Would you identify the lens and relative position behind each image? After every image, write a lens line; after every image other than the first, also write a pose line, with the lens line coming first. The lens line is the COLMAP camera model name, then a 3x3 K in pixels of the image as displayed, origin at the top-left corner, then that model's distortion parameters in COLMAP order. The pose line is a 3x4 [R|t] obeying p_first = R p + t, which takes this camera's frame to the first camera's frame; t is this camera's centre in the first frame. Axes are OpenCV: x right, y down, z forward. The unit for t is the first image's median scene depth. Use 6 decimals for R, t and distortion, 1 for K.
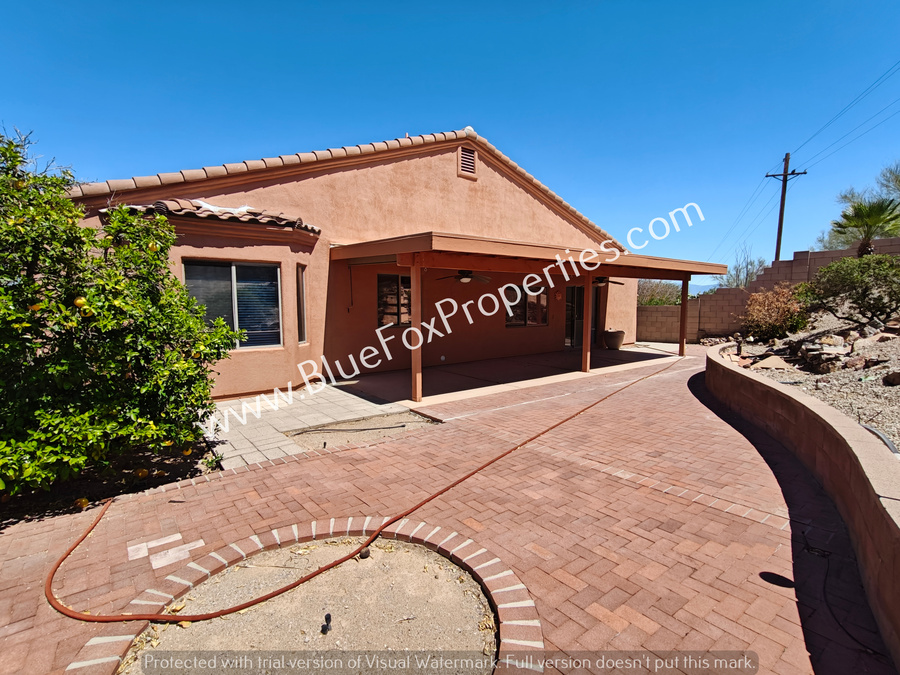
lens RADIAL K [[431.6, 0, 450.6], [0, 431.6, 338.4], [0, 0, 1]] dist [0.000962, 0.003600]
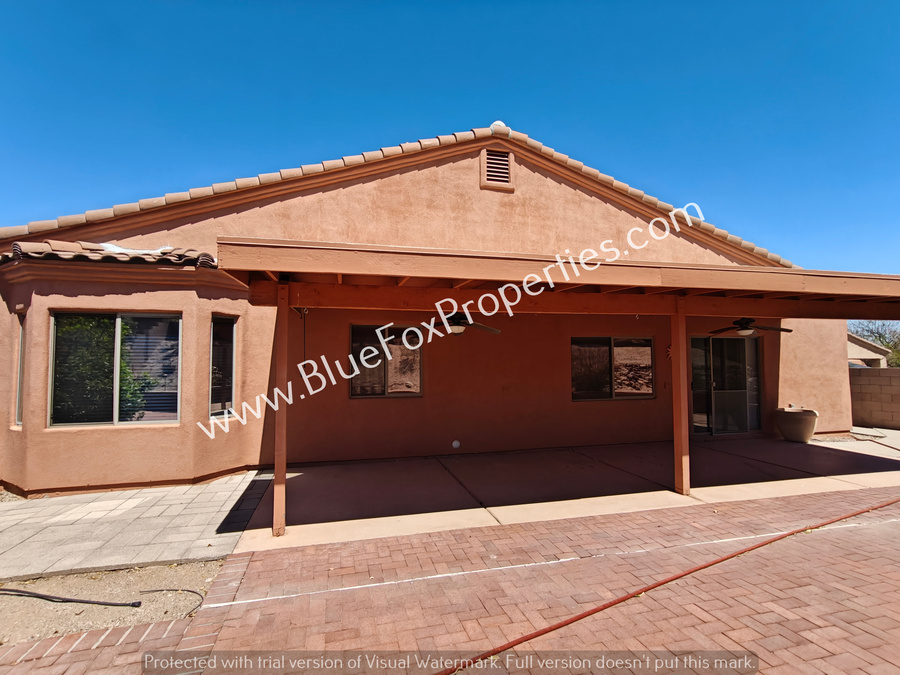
lens RADIAL K [[431.6, 0, 449.7], [0, 431.6, 338.4], [0, 0, 1]] dist [0.000962, 0.003600]
pose [[0.917819, -0.022657, -0.396352, 0.255642], [-0.031334, 0.991121, -0.129217, -0.032628], [0.395761, 0.131017, 0.908960, 0.364354]]
